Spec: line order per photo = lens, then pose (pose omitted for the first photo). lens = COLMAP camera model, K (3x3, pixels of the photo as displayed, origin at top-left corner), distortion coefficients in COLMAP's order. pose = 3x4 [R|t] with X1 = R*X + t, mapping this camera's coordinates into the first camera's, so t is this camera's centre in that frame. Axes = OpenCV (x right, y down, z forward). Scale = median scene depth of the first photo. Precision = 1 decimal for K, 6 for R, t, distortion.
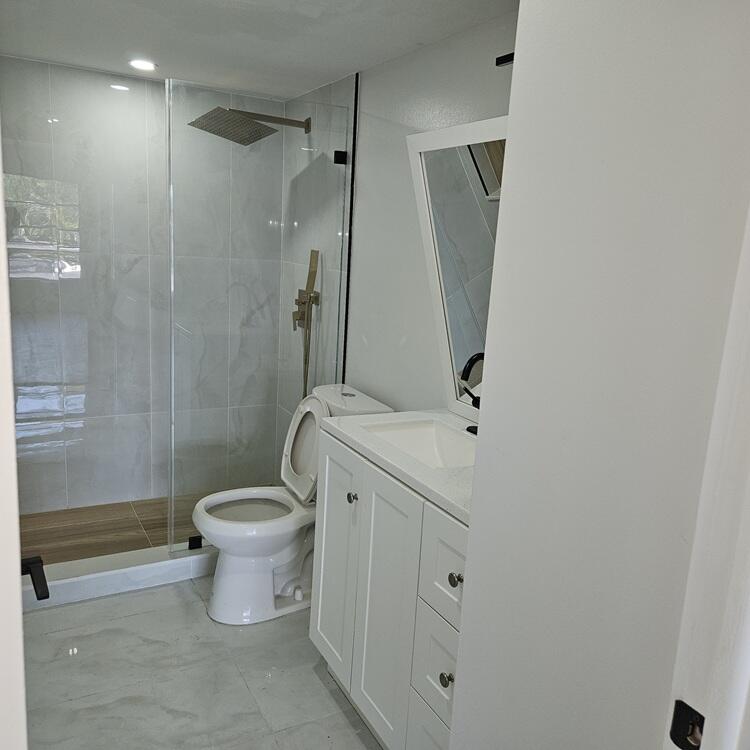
lens RADIAL K [[668.0, 0, 385.4], [0, 668.0, 386.0], [0, 0, 1]] dist [0.091643, -0.117813]
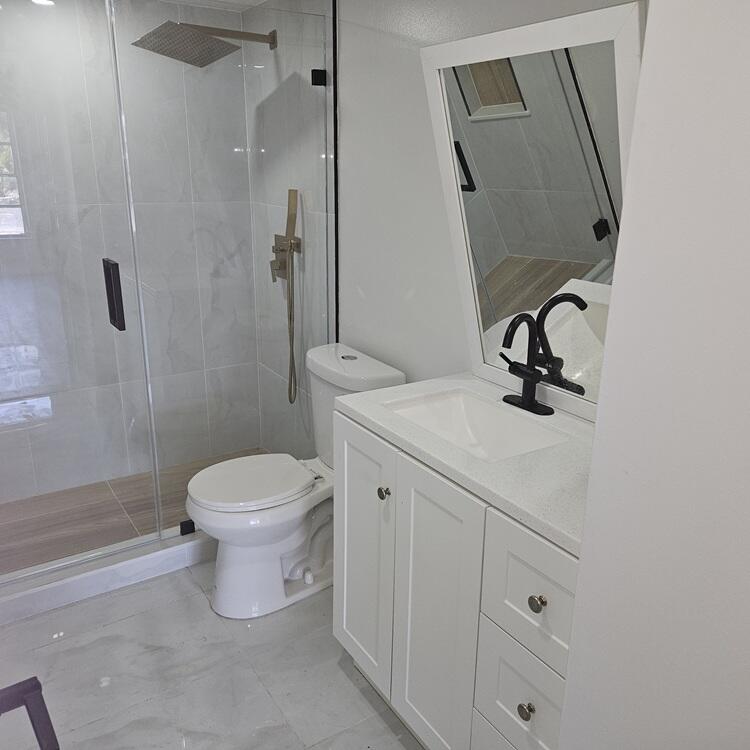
lens RADIAL K [[668.0, 0, 385.4], [0, 668.0, 386.0], [0, 0, 1]] dist [0.091643, -0.117813]
pose [[0.996250, -0.065259, 0.056808, -0.058343], [0.058762, 0.992264, 0.109362, -0.042375], [-0.063506, -0.105614, 0.992377, 0.107257]]
